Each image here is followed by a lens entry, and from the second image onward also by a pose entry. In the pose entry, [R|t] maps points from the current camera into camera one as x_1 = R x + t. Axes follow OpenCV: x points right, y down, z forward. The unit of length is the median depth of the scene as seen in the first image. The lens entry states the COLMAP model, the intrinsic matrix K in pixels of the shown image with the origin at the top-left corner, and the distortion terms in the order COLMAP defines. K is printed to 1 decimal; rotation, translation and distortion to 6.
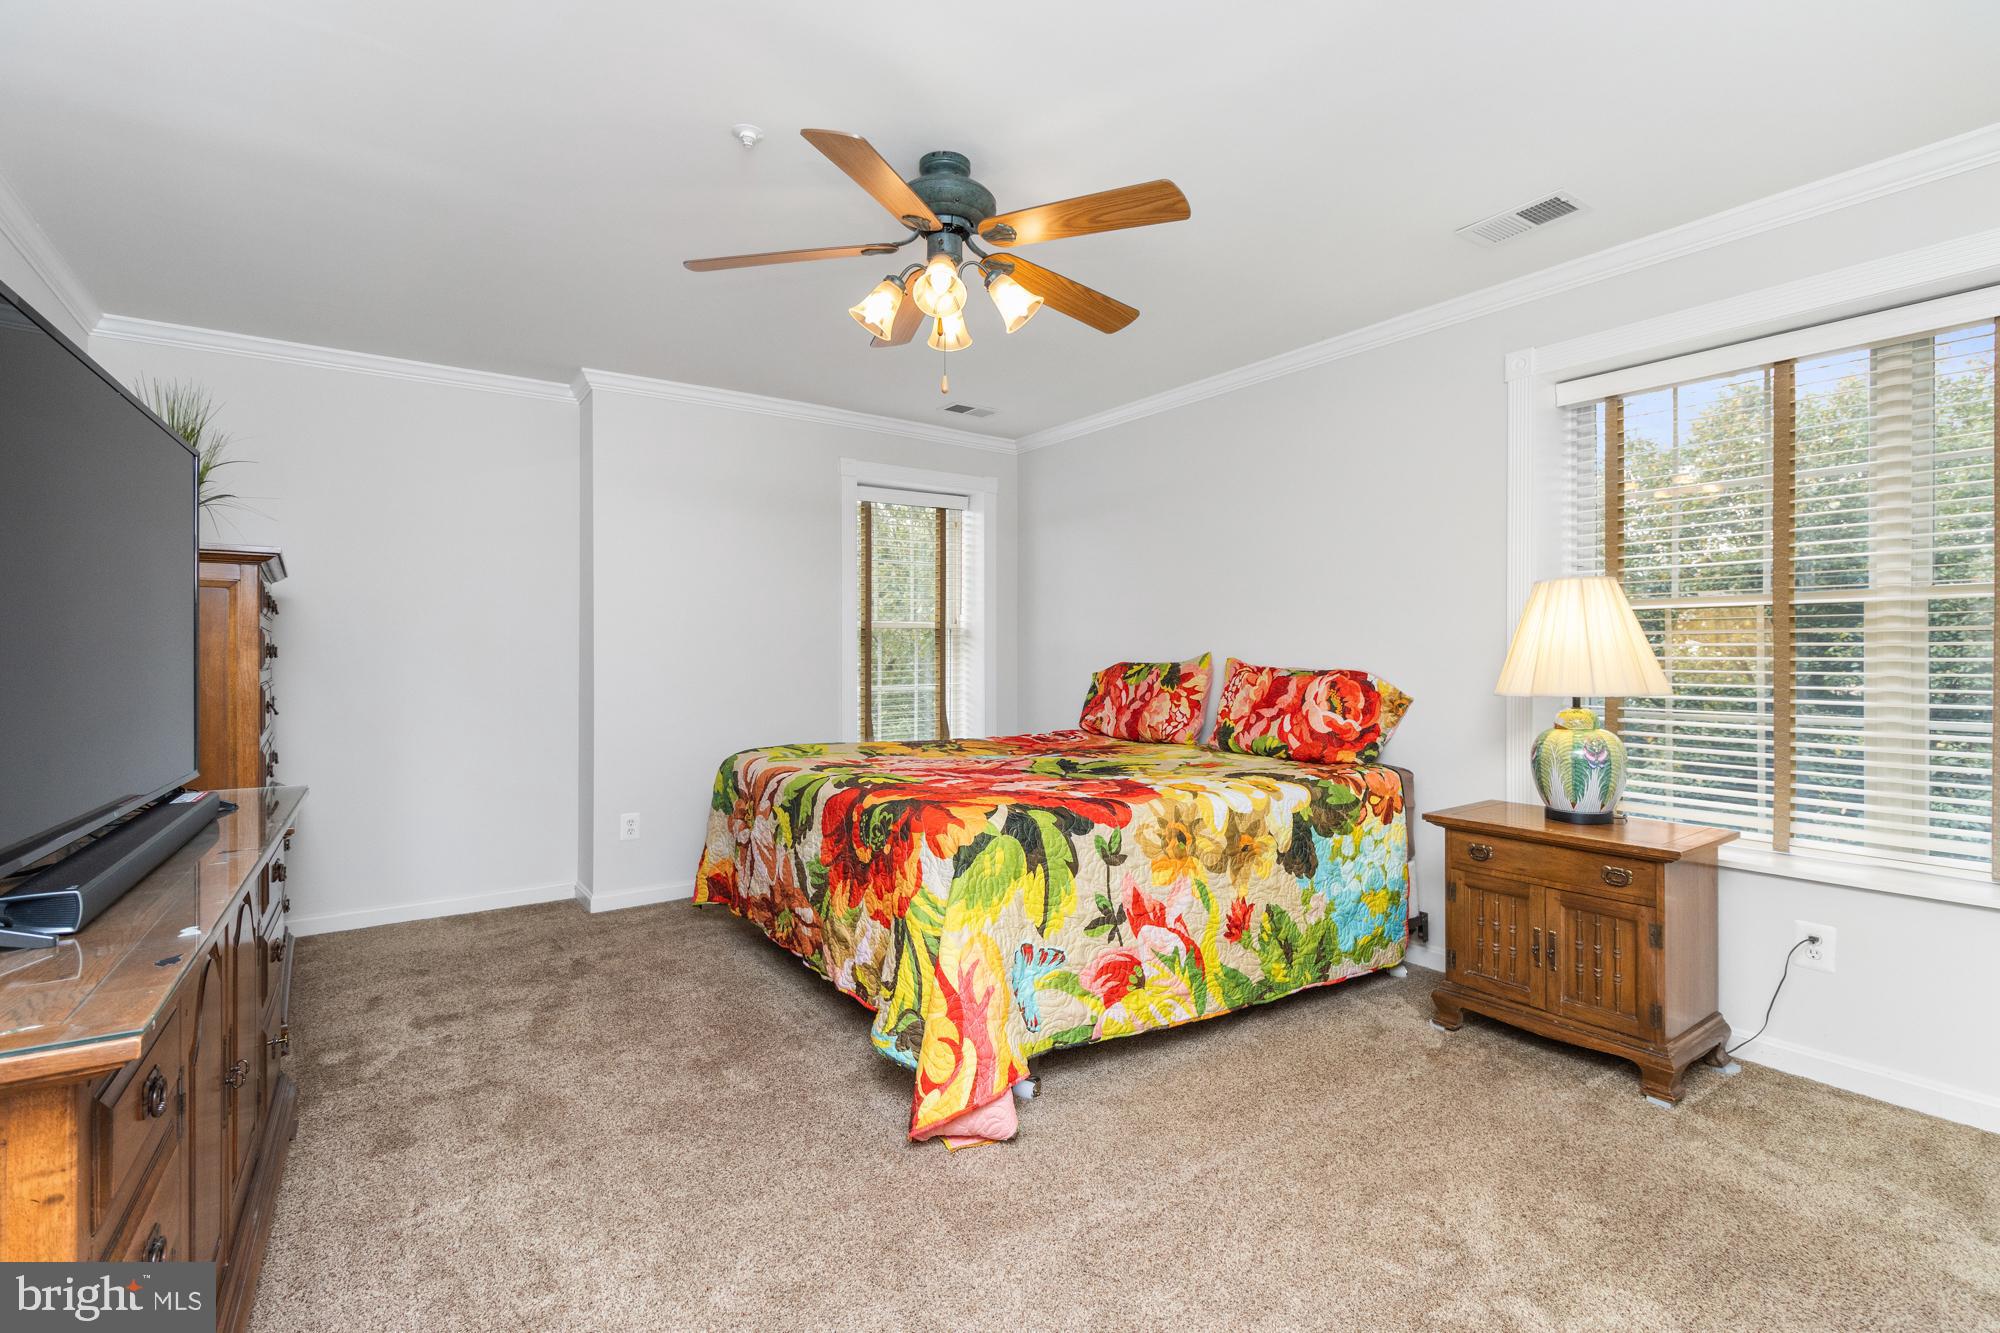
lens RADIAL K [[929.2, 0, 1010.5], [0, 929.2, 656.1], [0, 0, 1]] dist [0.004705, -0.001394]
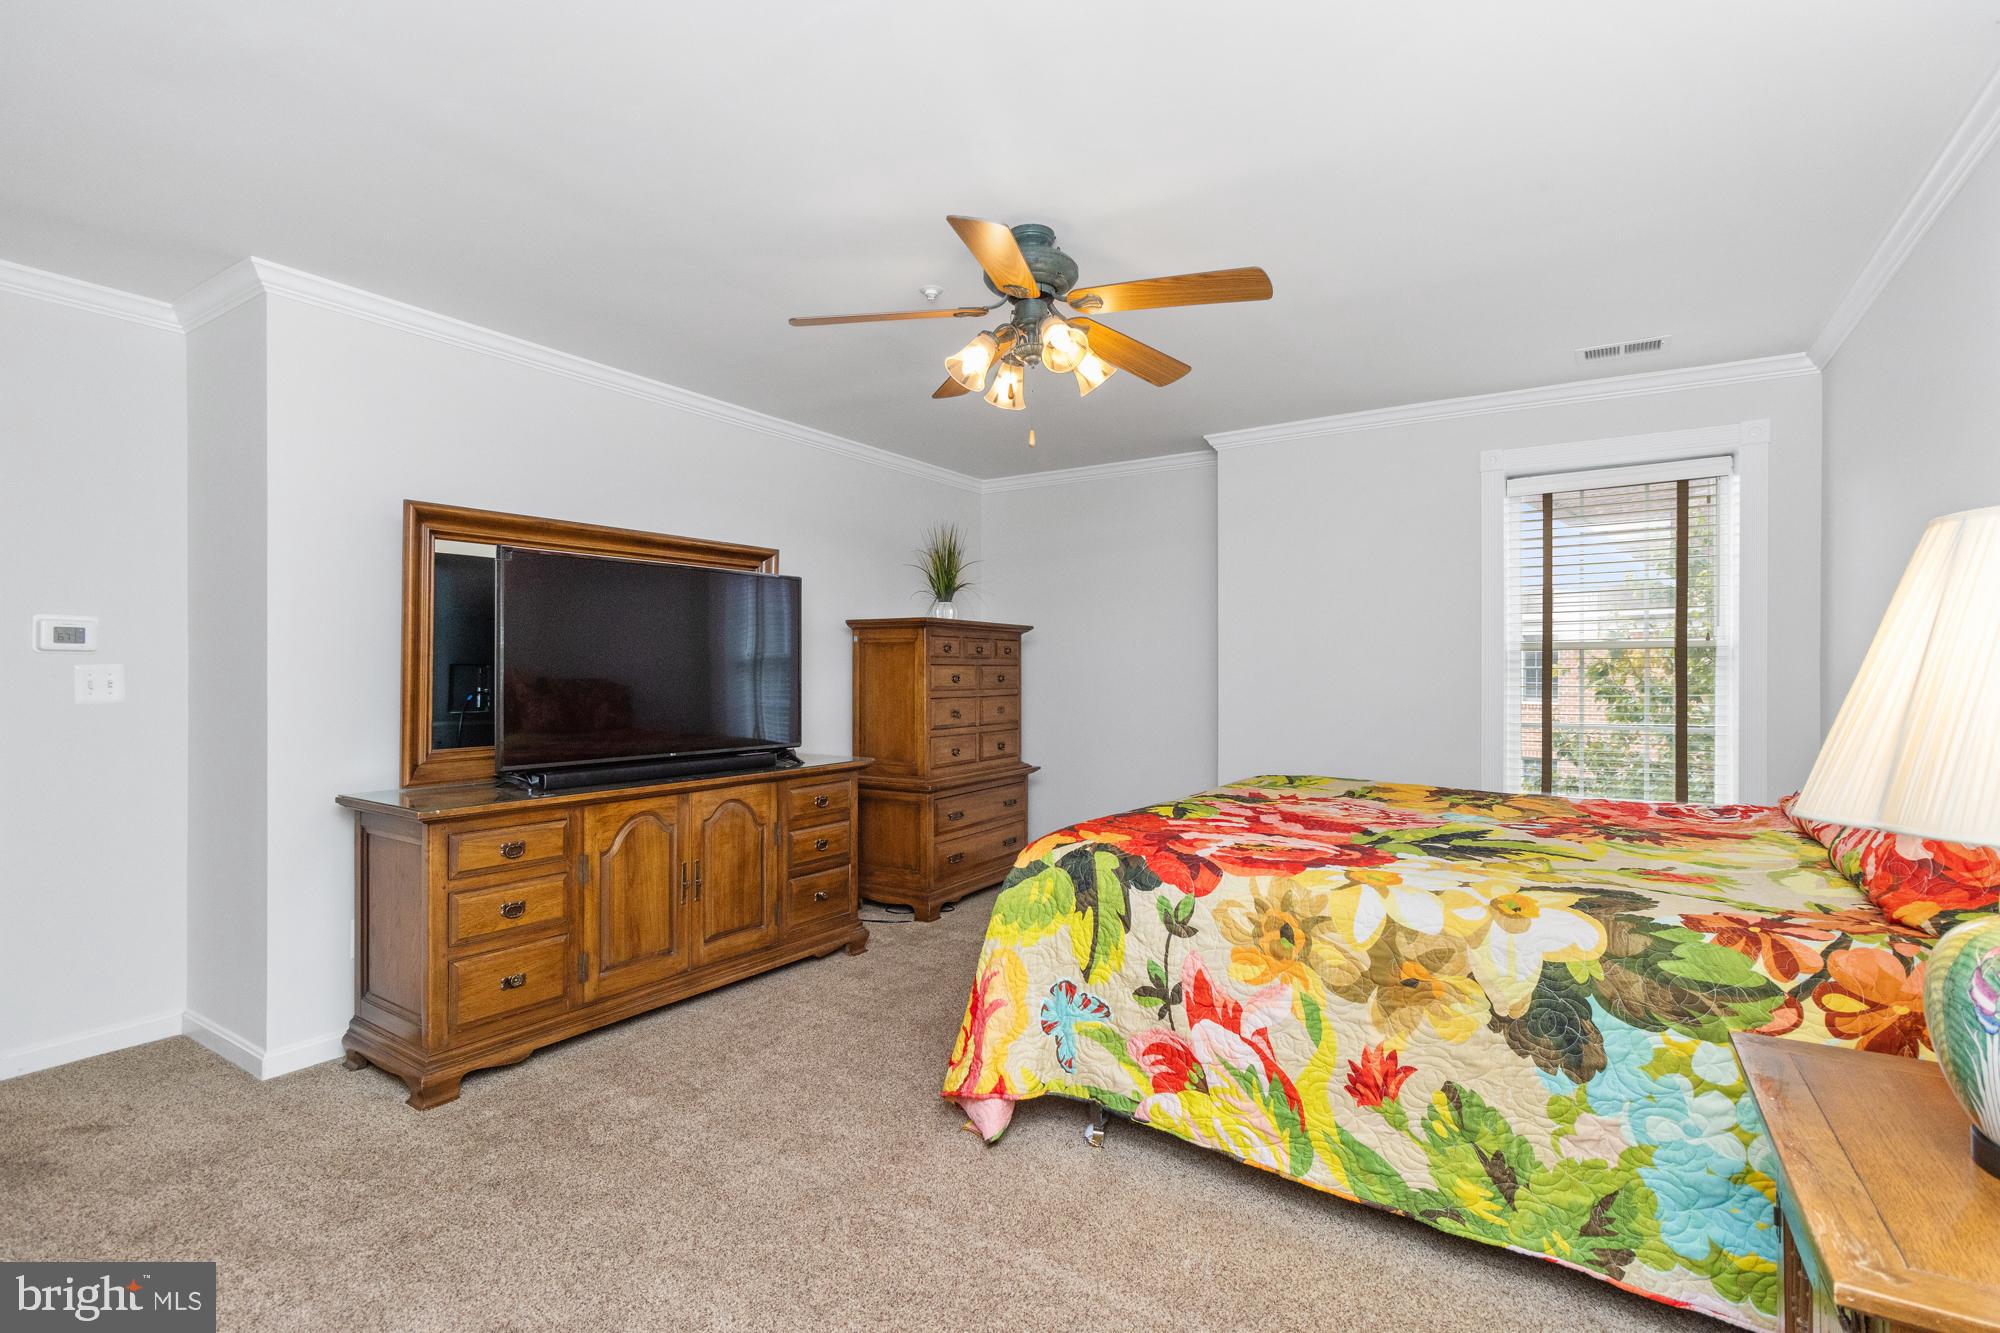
lens RADIAL K [[929.2, 0, 1008.7], [0, 929.2, 670.2], [0, 0, 1]] dist [0.004705, -0.001394]
pose [[0.384822, 0.001777, -0.922989, 0.814721], [-0.003648, 0.999993, 0.000404, -0.021115], [0.922983, 0.003212, 0.384826, 0.499076]]
